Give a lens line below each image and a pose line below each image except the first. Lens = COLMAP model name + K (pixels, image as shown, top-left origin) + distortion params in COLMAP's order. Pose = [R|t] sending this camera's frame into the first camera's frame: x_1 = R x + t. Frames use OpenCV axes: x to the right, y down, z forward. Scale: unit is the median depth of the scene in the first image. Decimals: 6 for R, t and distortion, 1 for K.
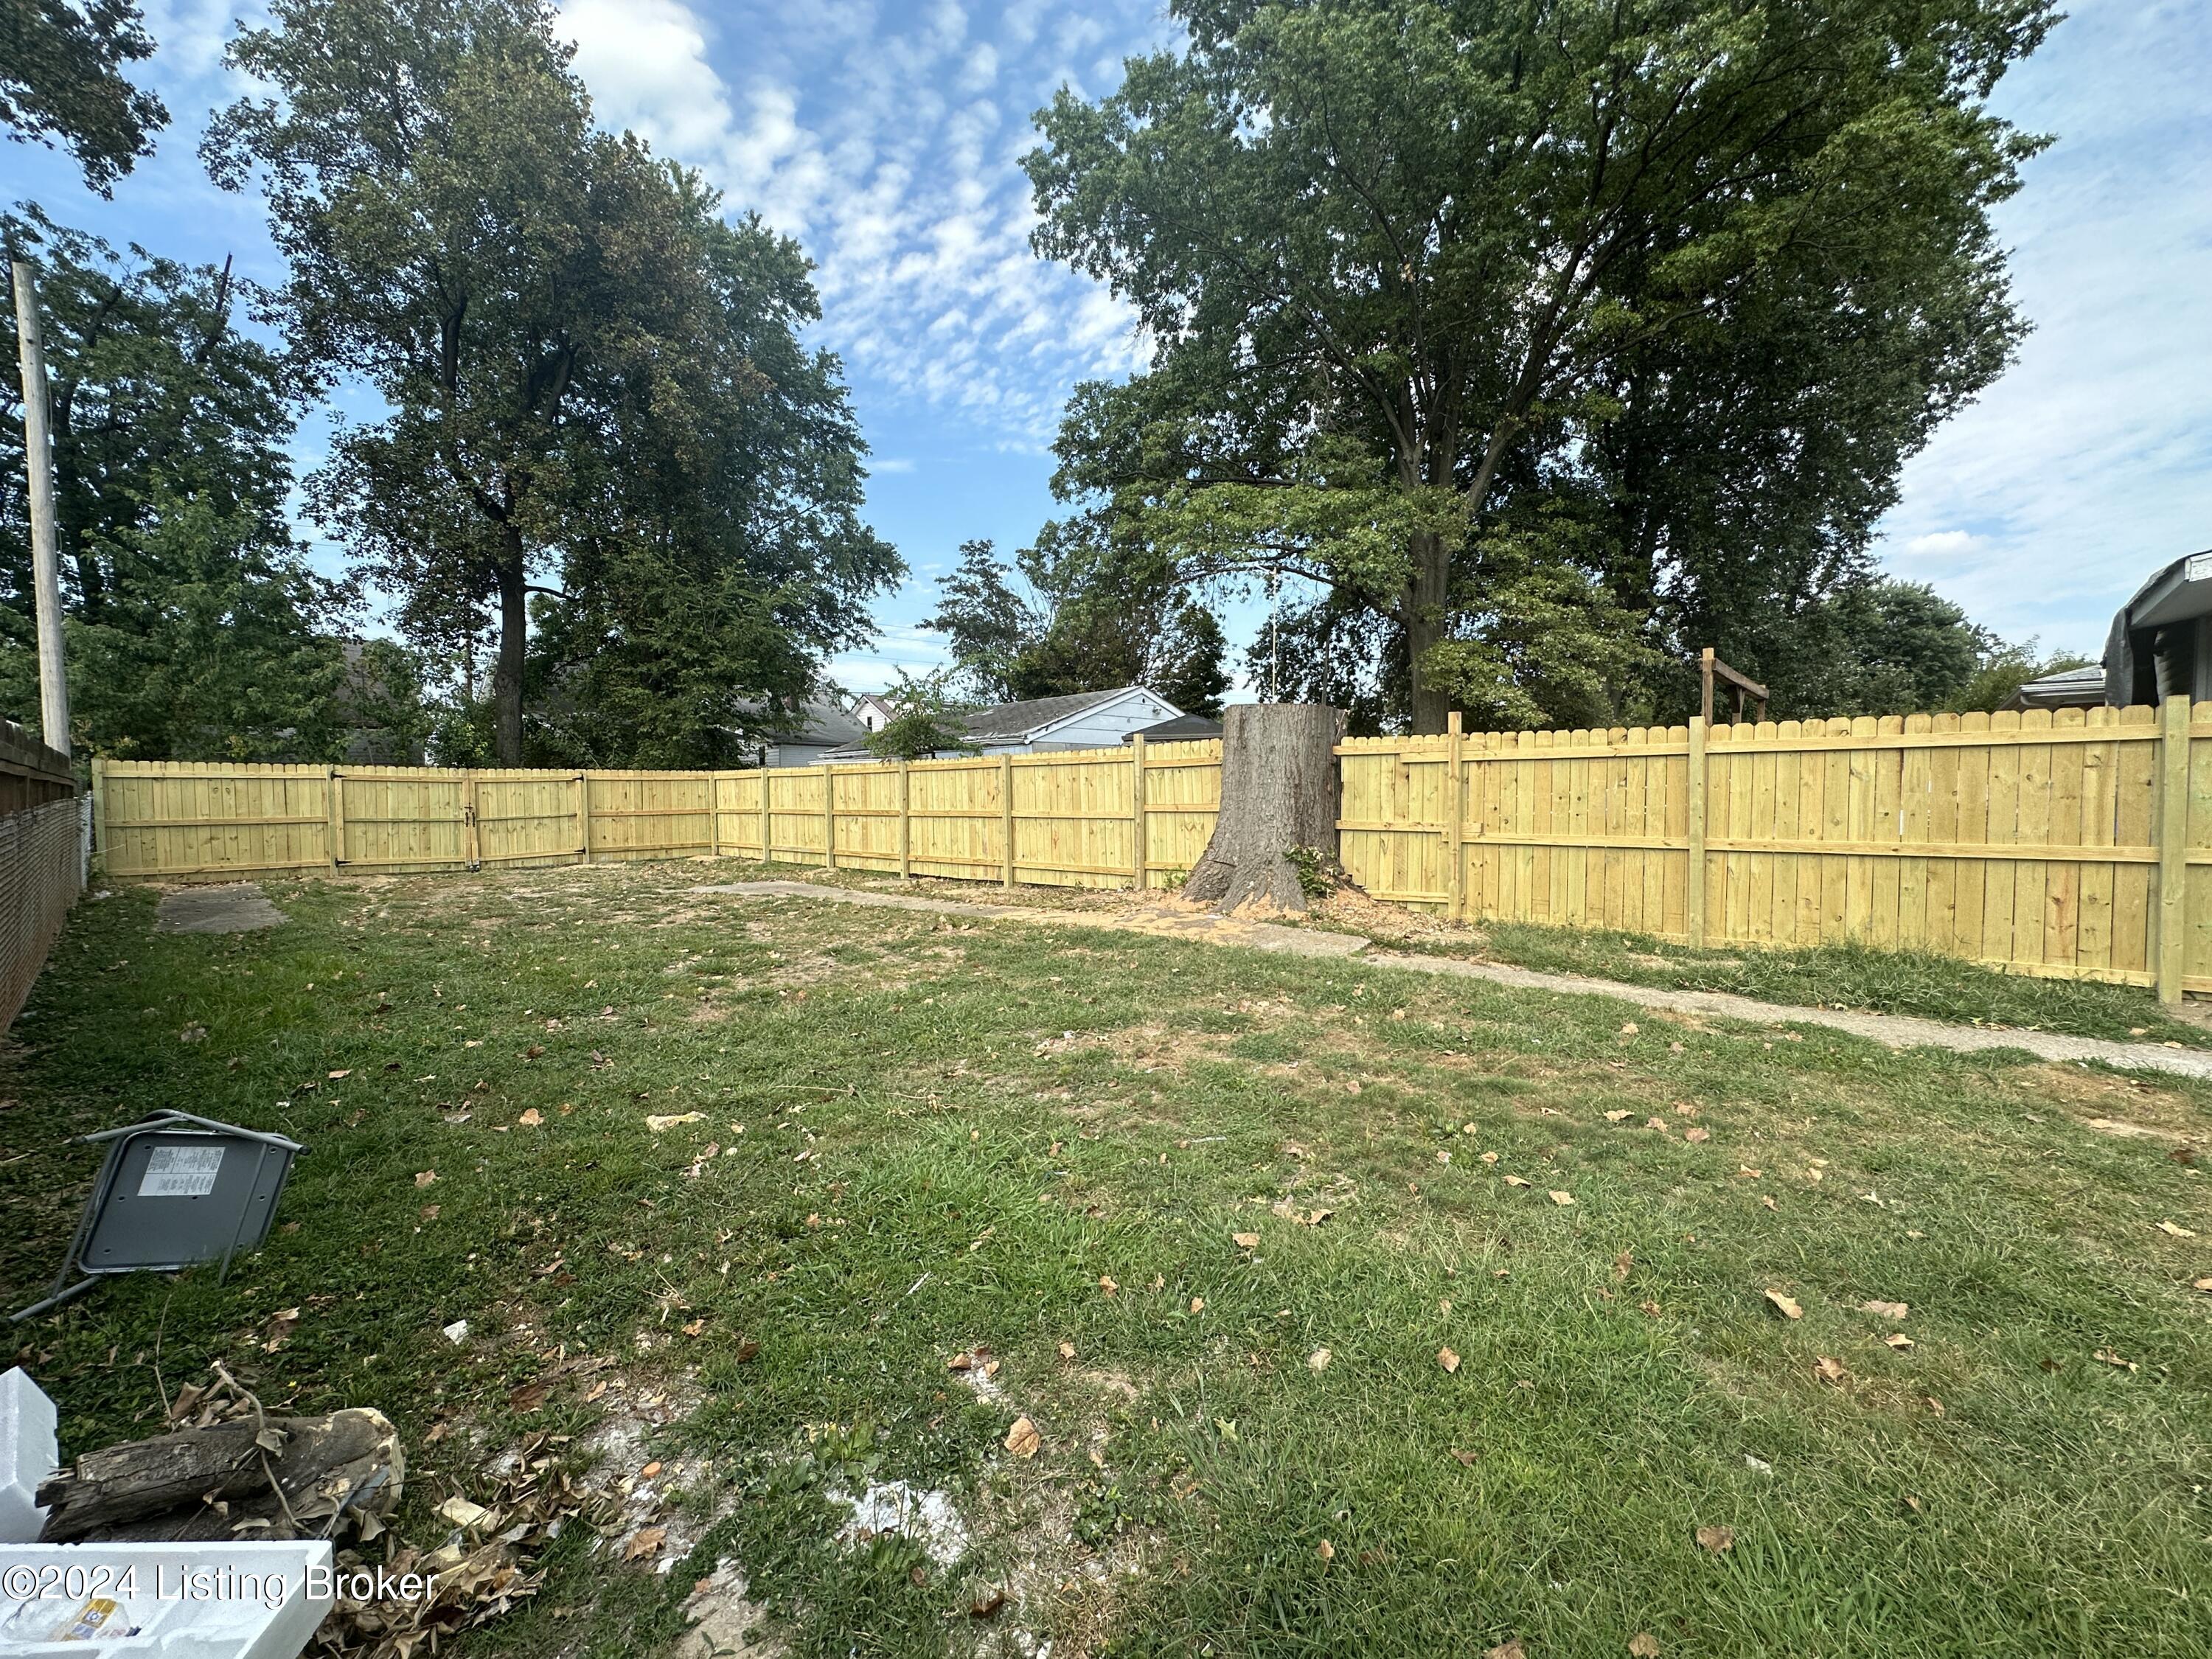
lens RADIAL K [[879.1, 0, 1103.7], [0, 879.1, 831.7], [0, 0, 1]] dist [-0.002518, 0.000459]
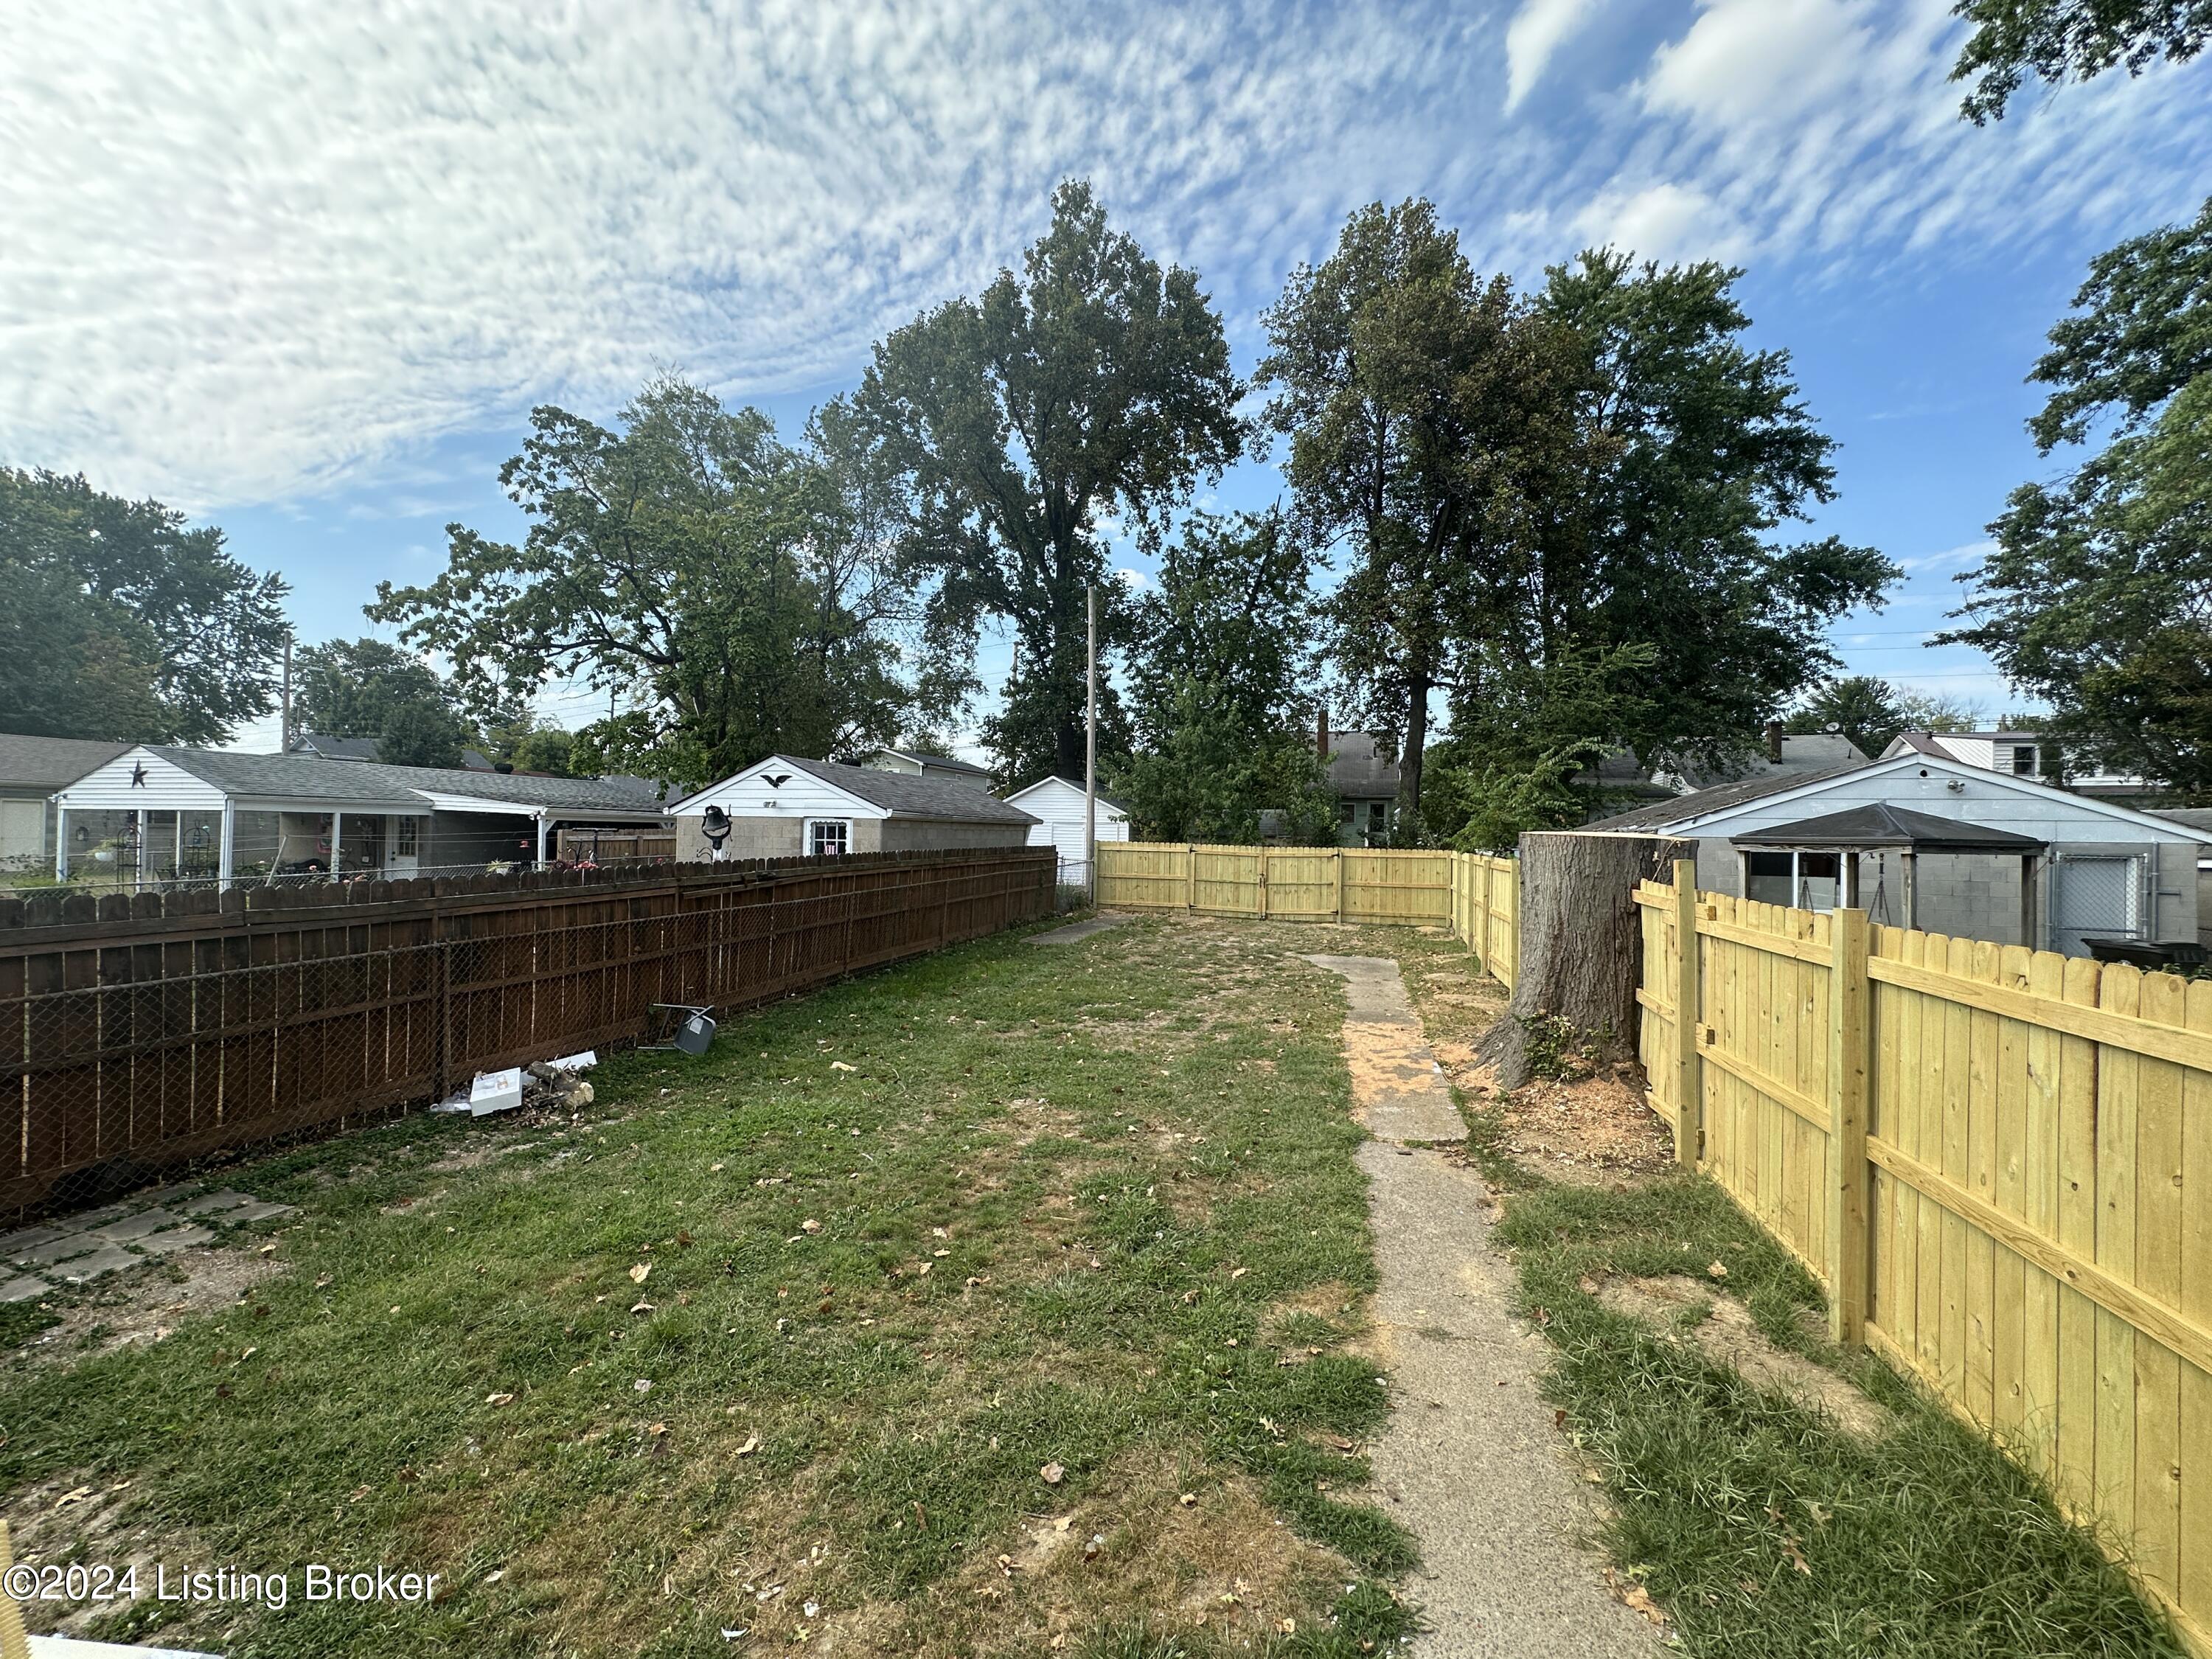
lens RADIAL K [[879.1, 0, 1103.7], [0, 879.1, 831.7], [0, 0, 1]] dist [-0.002518, 0.000459]
pose [[0.442467, 0.016249, -0.896638, 0.378747], [-0.061146, 0.998056, -0.012087, -0.056929], [0.894698, 0.060174, 0.442600, 0.130893]]
